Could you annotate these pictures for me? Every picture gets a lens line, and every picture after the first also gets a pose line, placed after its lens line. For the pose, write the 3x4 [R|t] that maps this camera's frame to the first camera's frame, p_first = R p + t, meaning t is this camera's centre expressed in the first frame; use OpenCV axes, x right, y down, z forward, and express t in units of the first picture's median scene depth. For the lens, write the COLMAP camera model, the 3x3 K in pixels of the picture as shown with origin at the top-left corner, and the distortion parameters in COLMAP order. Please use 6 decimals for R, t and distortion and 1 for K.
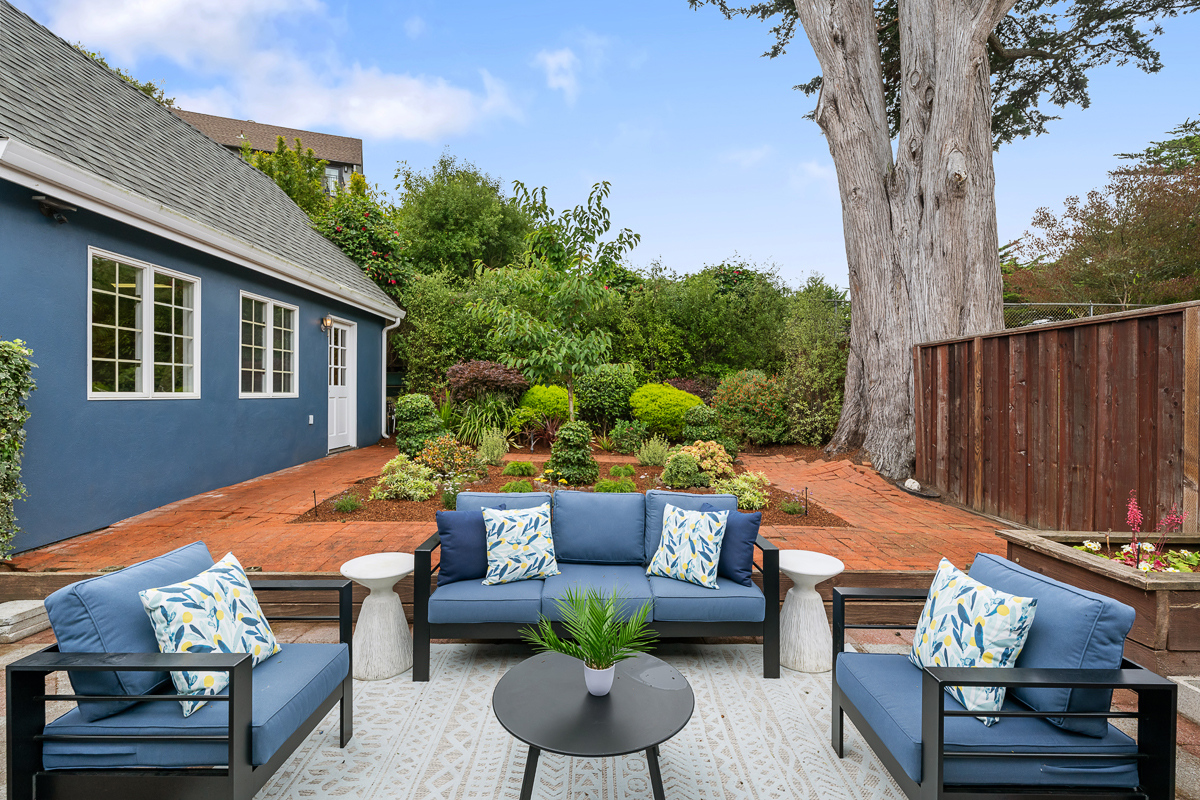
lens RADIAL K [[545.5, 0, 596.5], [0, 545.5, 397.0], [0, 0, 1]] dist [0.006295, -0.003414]
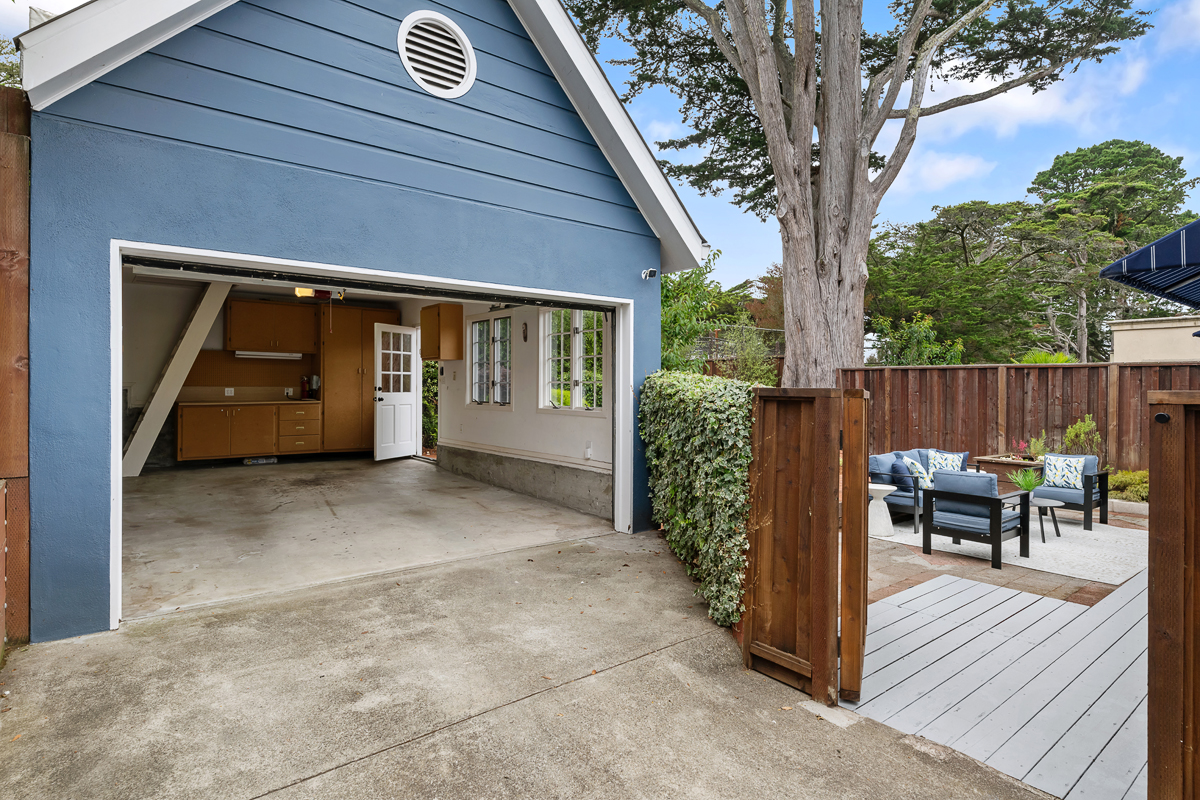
lens RADIAL K [[699.6, 0, 571.7], [0, 699.6, 379.8], [0, 0, 1]] dist [0.036330, -0.002743]
pose [[0.772528, 0.000439, 0.634981, -1.403160], [0.004140, 0.999975, -0.005728, -0.049733], [-0.634968, 0.007054, 0.772506, -0.154648]]
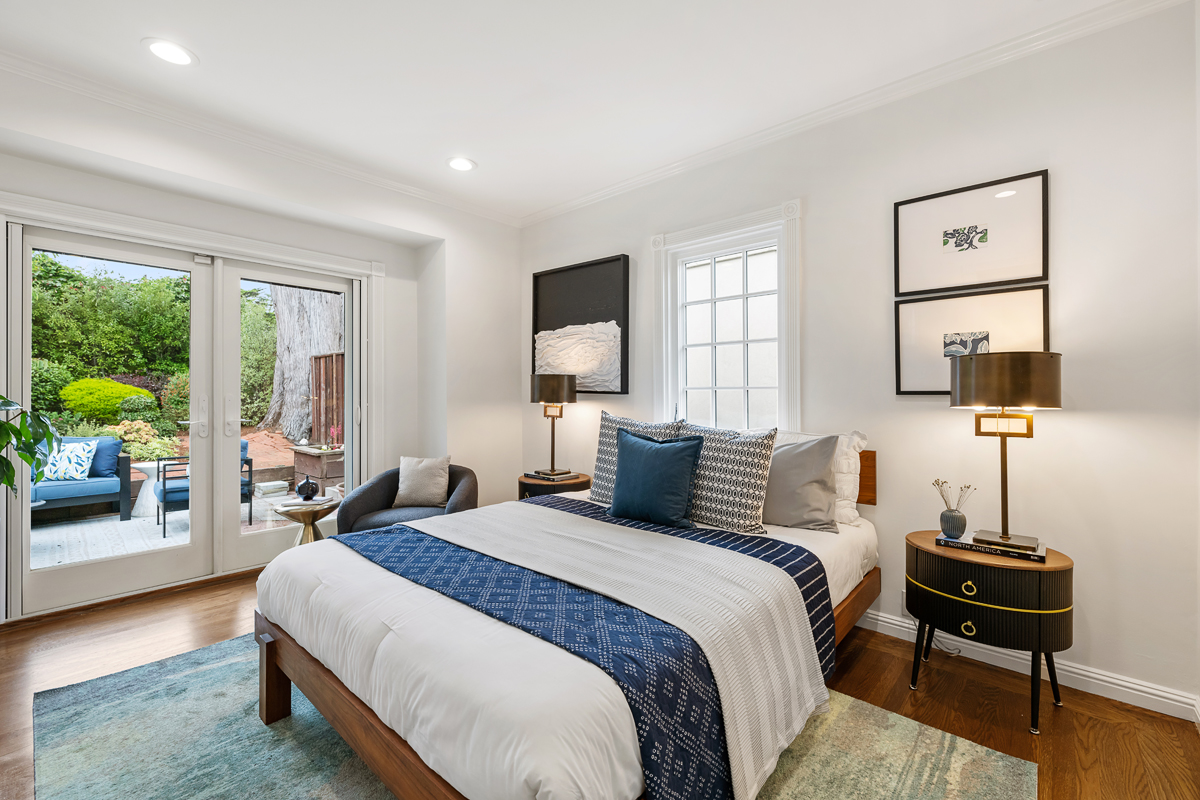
lens RADIAL K [[528.9, 0, 625.9], [0, 528.9, 396.5], [0, 0, 1]] dist [-0.003692, 0.002044]
pose [[0.669450, -0.004229, 0.742845, 0.048308], [0.009108, 0.999955, -0.002516, 0.034896], [-0.742802, 0.008450, 0.669458, -0.703467]]
